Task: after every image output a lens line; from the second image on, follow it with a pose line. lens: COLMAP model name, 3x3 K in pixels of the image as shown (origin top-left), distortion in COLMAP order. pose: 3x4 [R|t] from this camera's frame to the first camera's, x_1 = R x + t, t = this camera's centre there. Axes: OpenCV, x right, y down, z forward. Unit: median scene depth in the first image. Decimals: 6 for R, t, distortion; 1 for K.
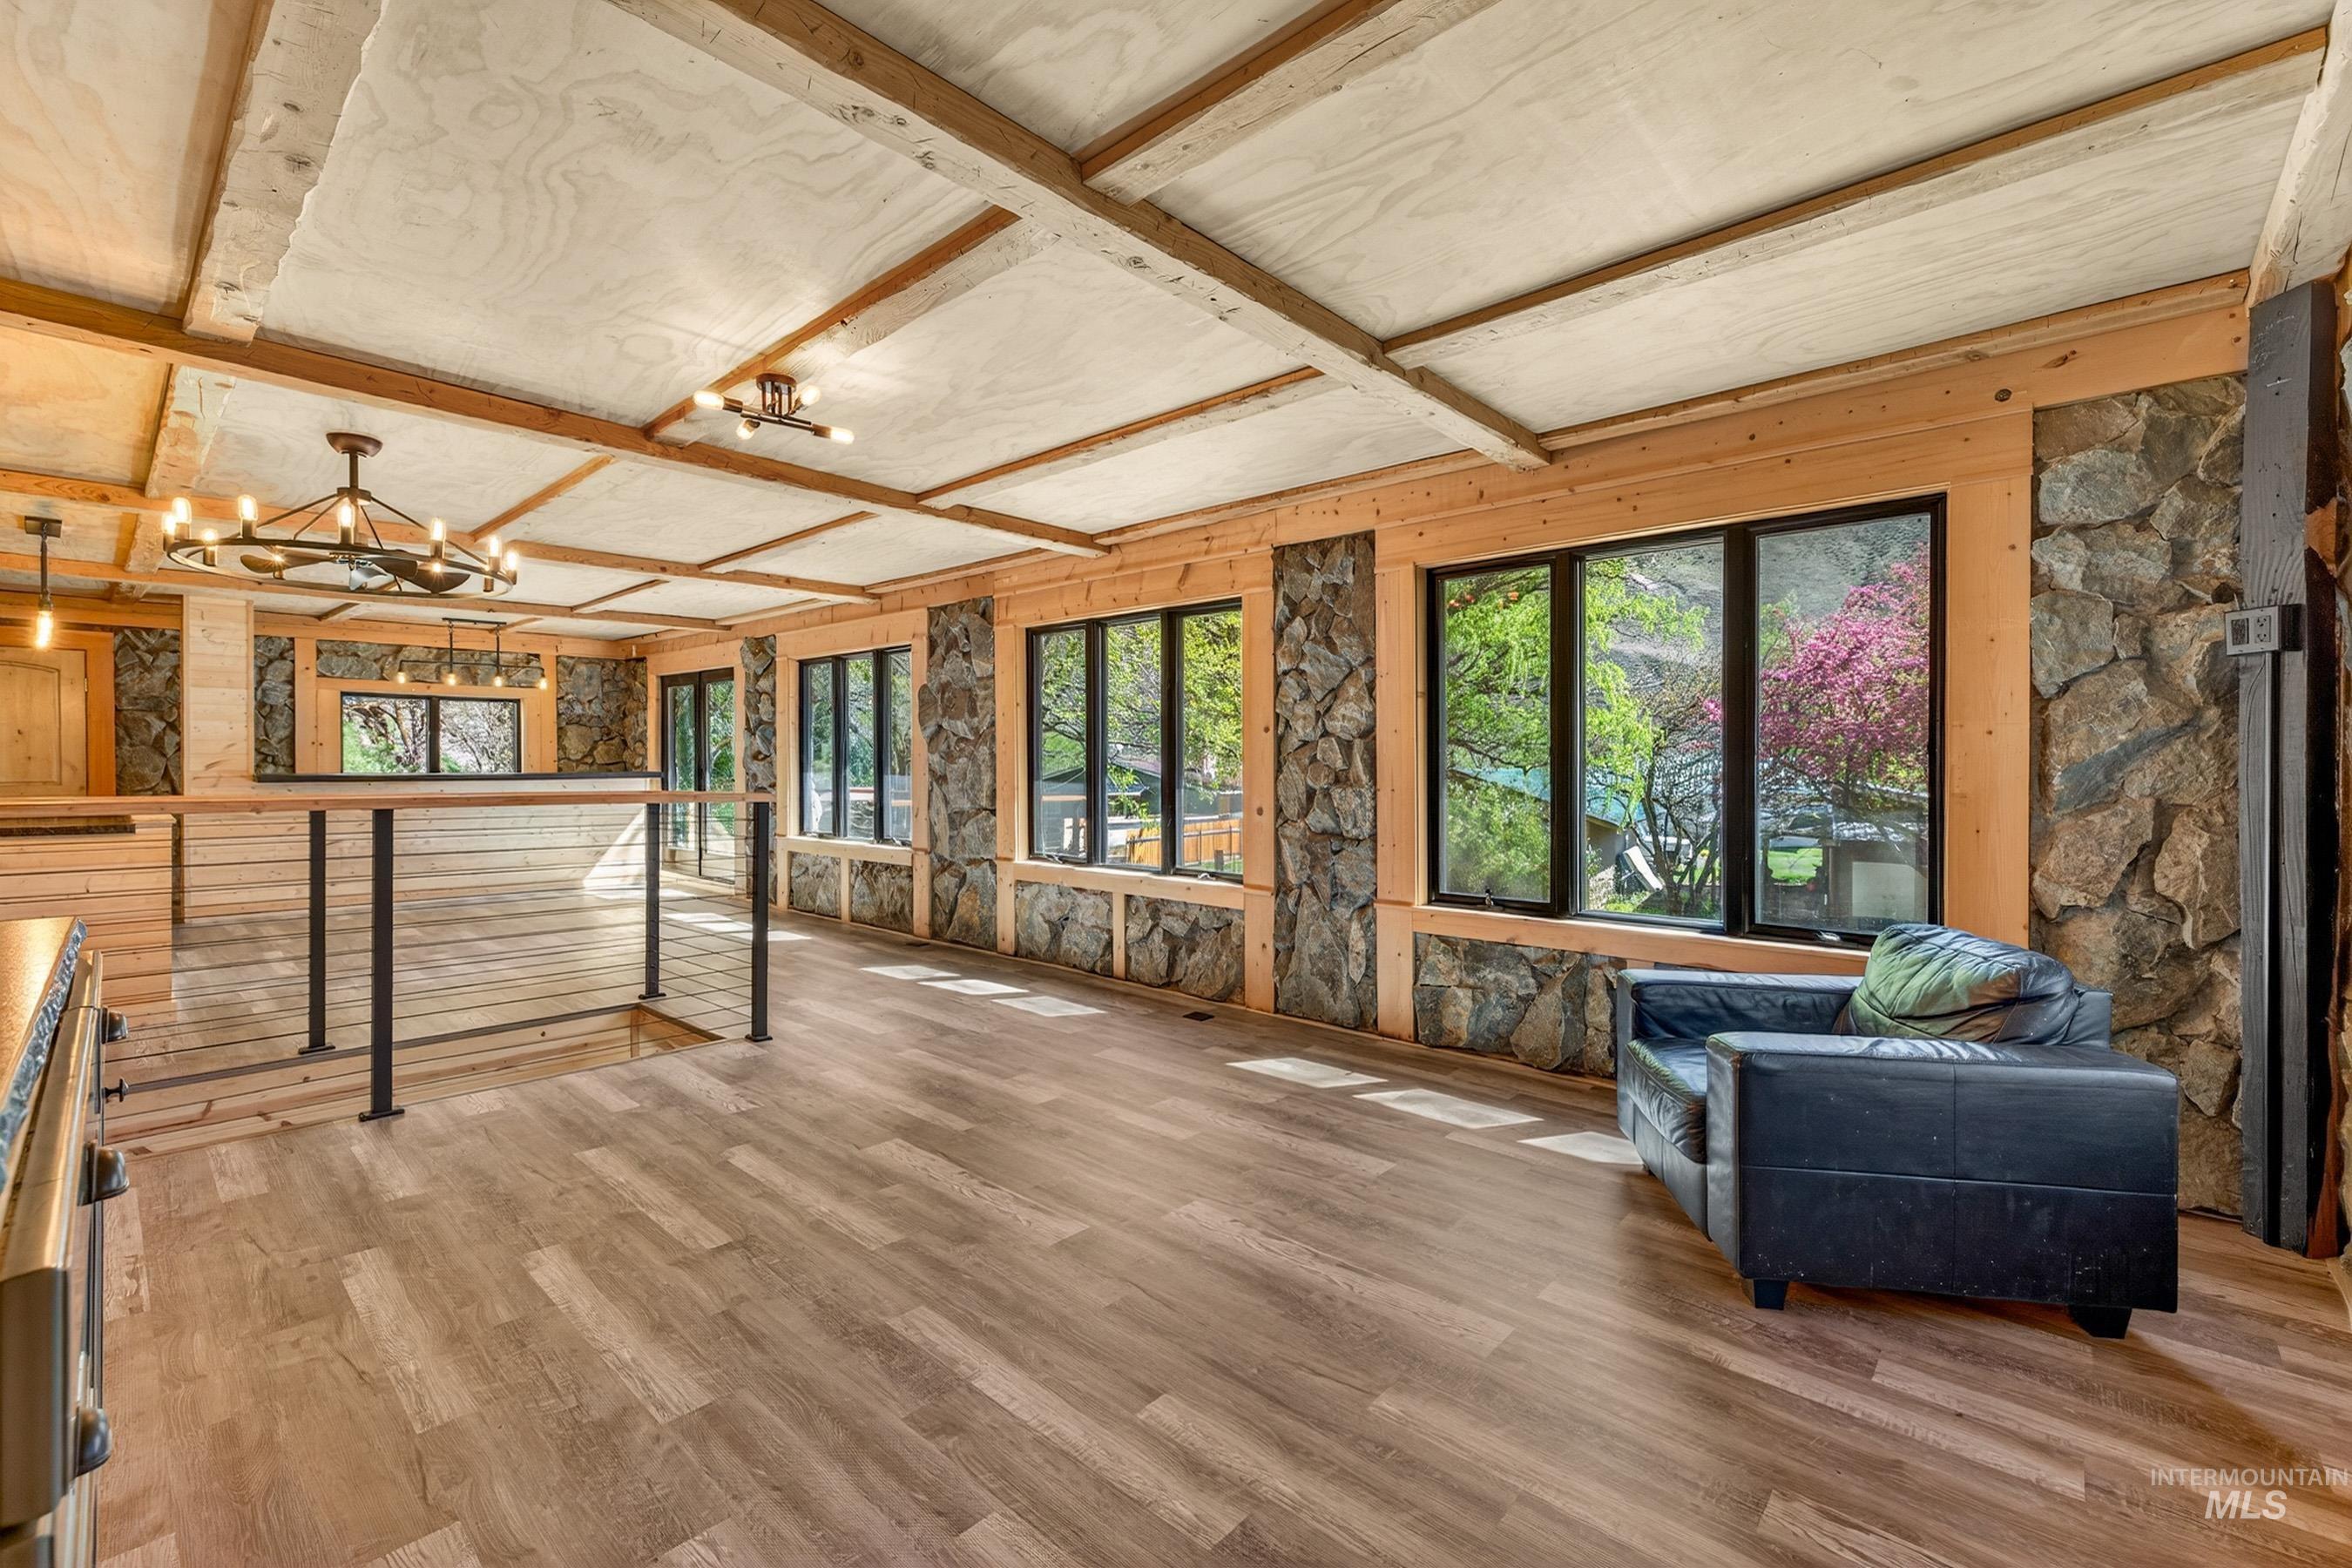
lens RADIAL K [[982.6, 0, 1166.3], [0, 982.6, 769.1], [0, 0, 1]] dist [0.008734, -0.001609]
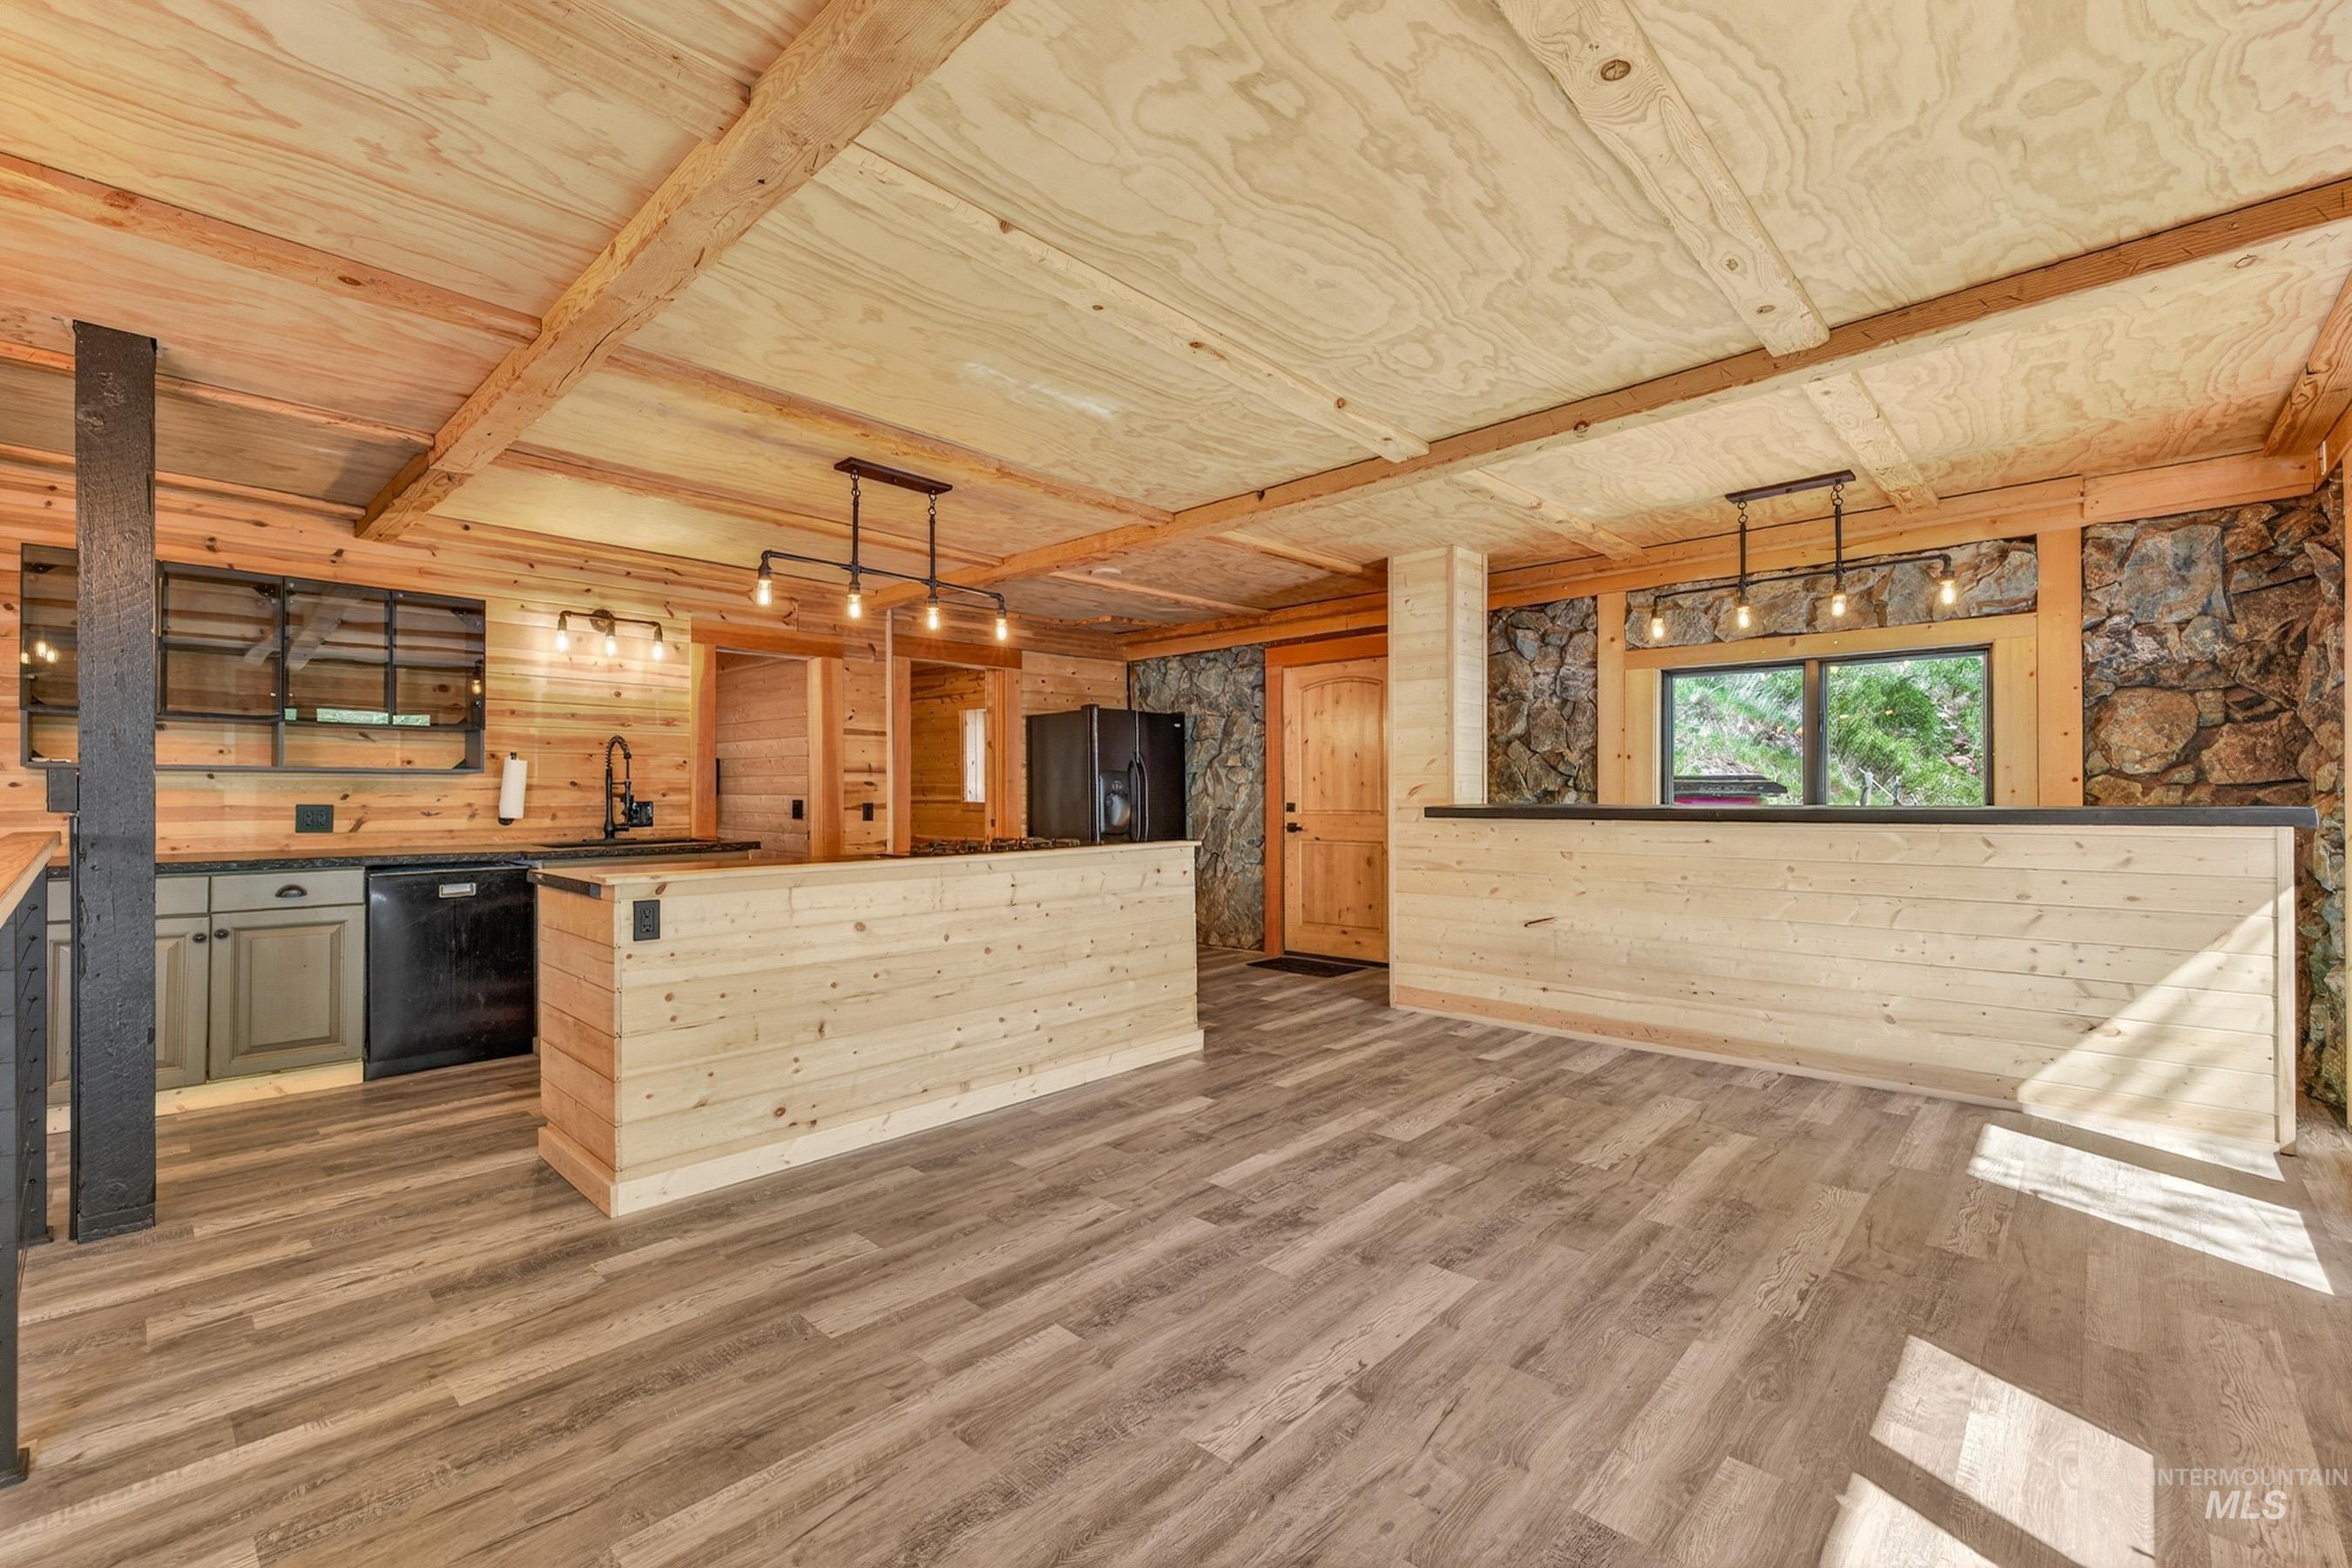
lens RADIAL K [[982.6, 0, 1169.7], [0, 982.6, 795.5], [0, 0, 1]] dist [0.008734, -0.001609]
pose [[-0.015667, -0.001054, -0.999877, -0.223411], [-0.007633, 0.999970, -0.000934, 0.002289], [0.999848, 0.007617, -0.015675, 0.717659]]
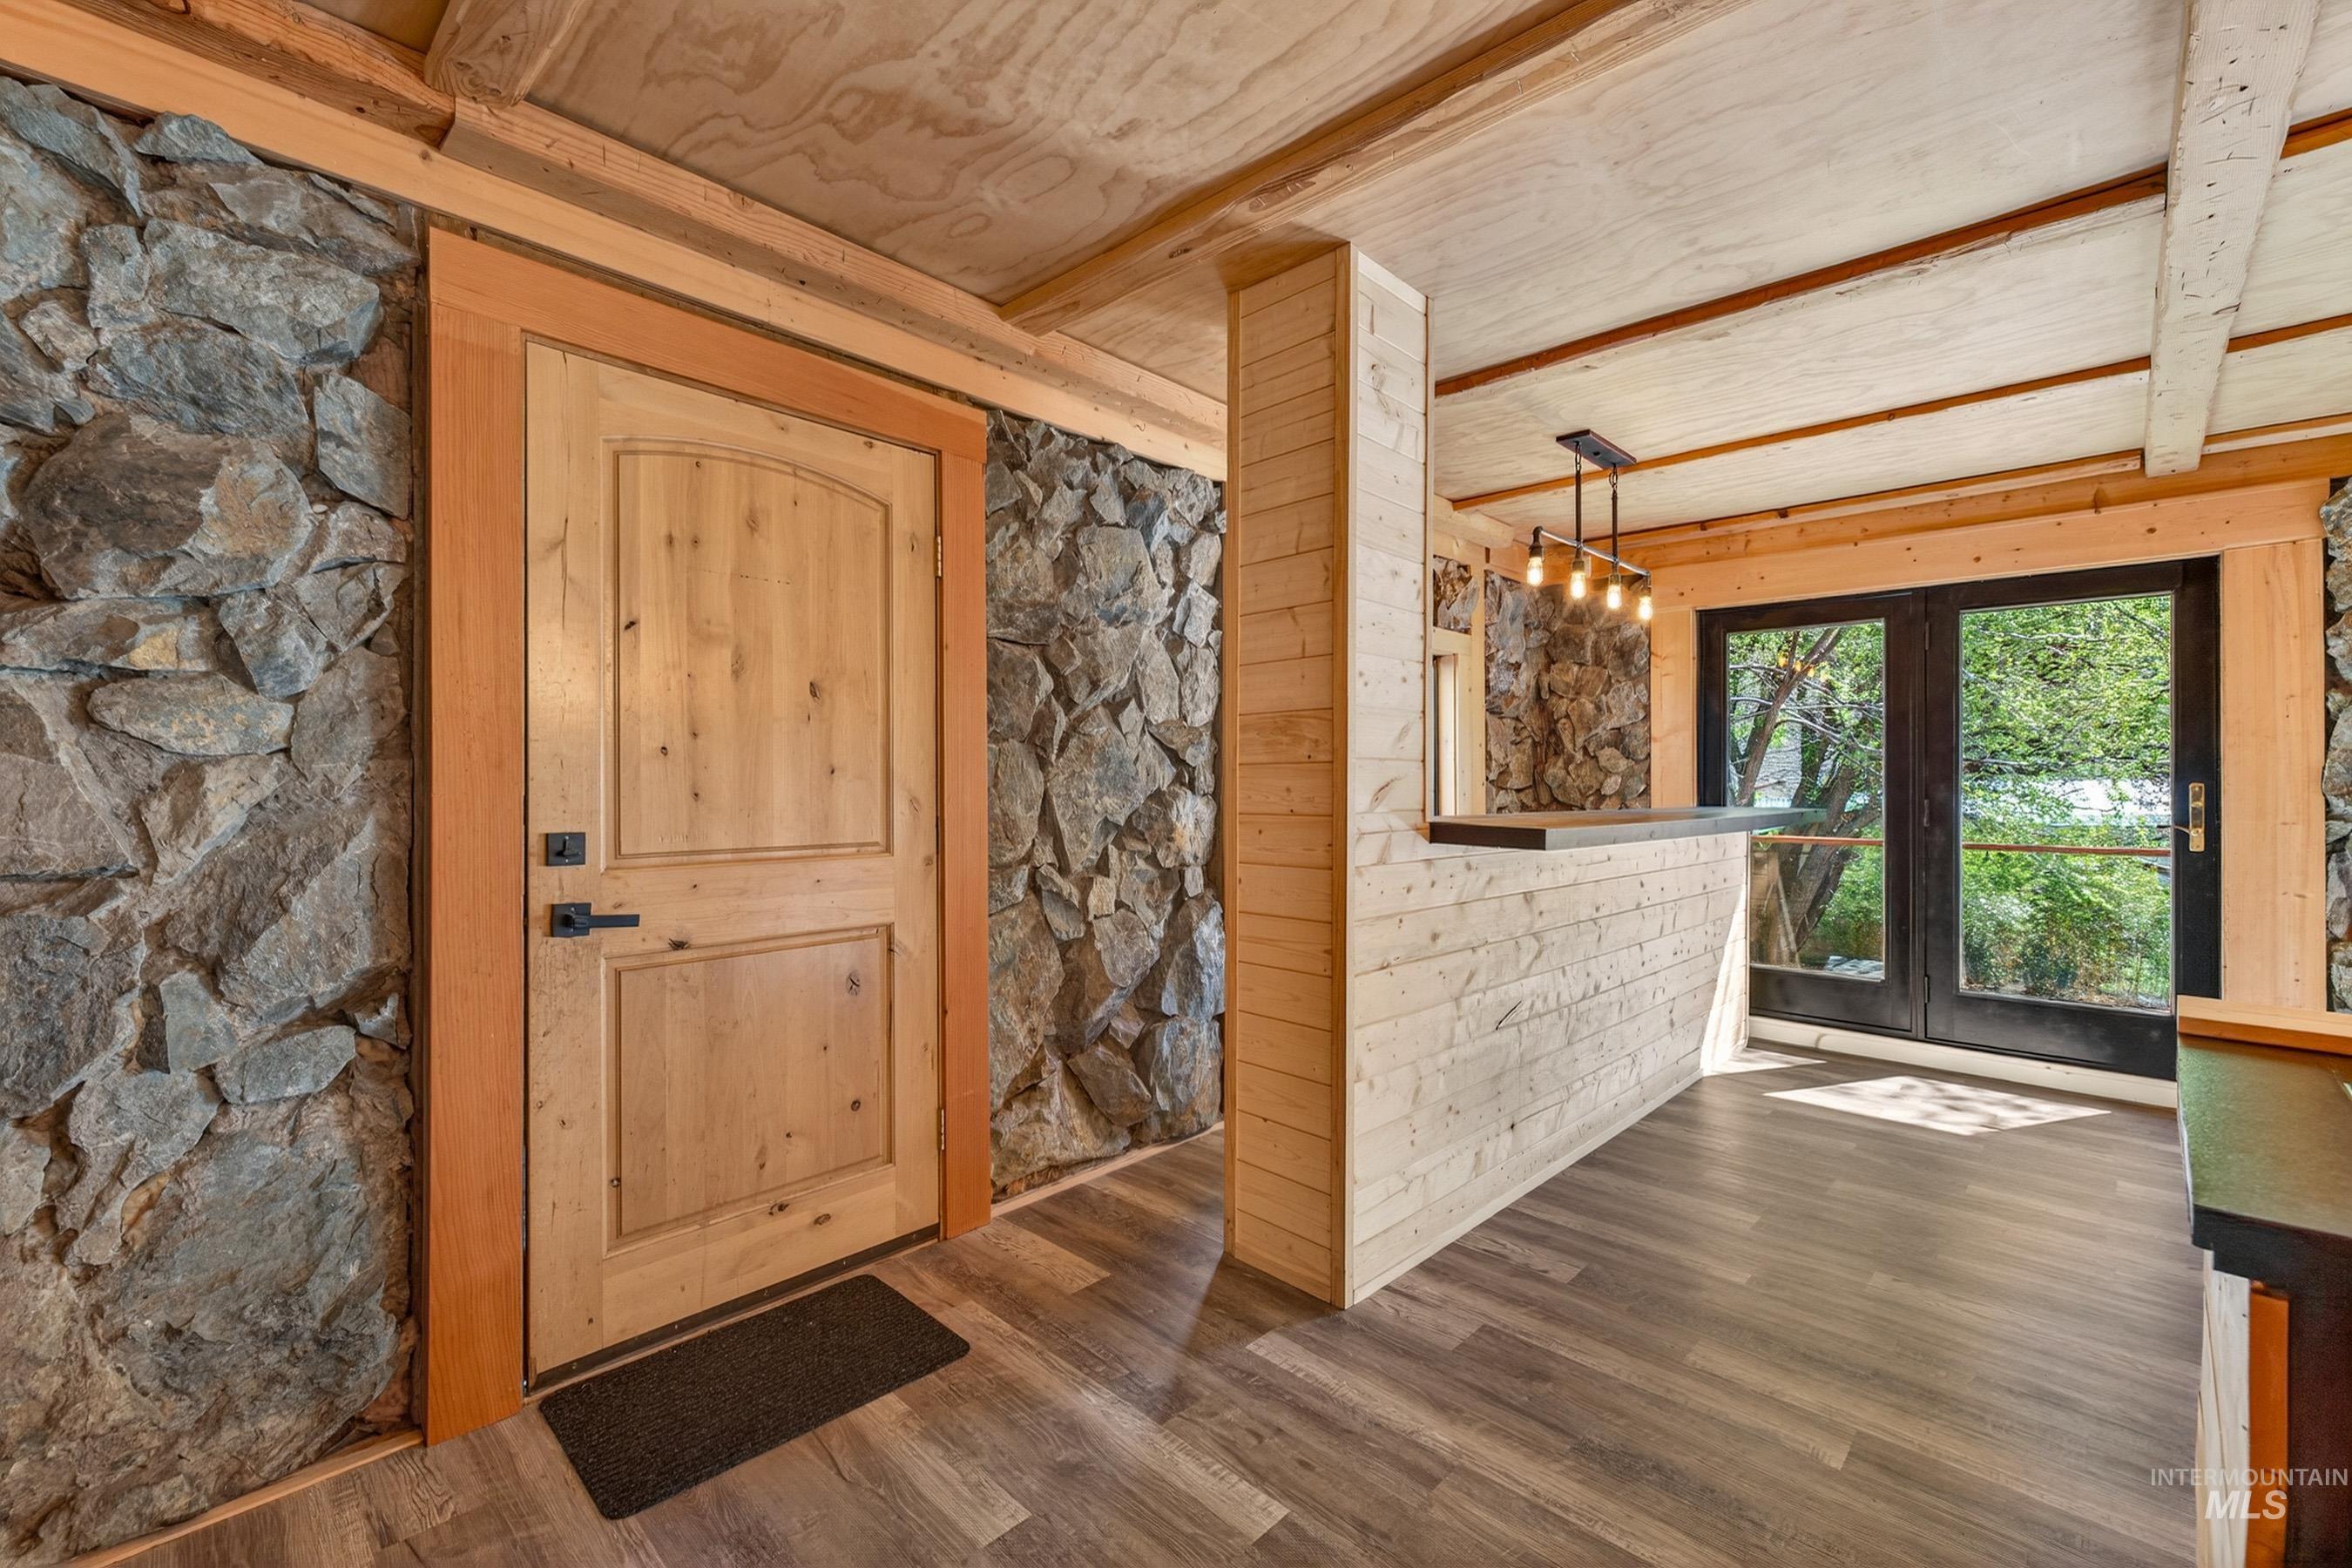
lens RADIAL K [[982.6, 0, 1175.5], [0, 982.6, 787.2], [0, 0, 1]] dist [0.008734, -0.001609]
pose [[0.999473, 0.003838, -0.032238, -0.876211], [-0.004124, 0.999953, -0.008803, -0.002131], [0.032202, 0.008931, 0.999441, 0.583731]]
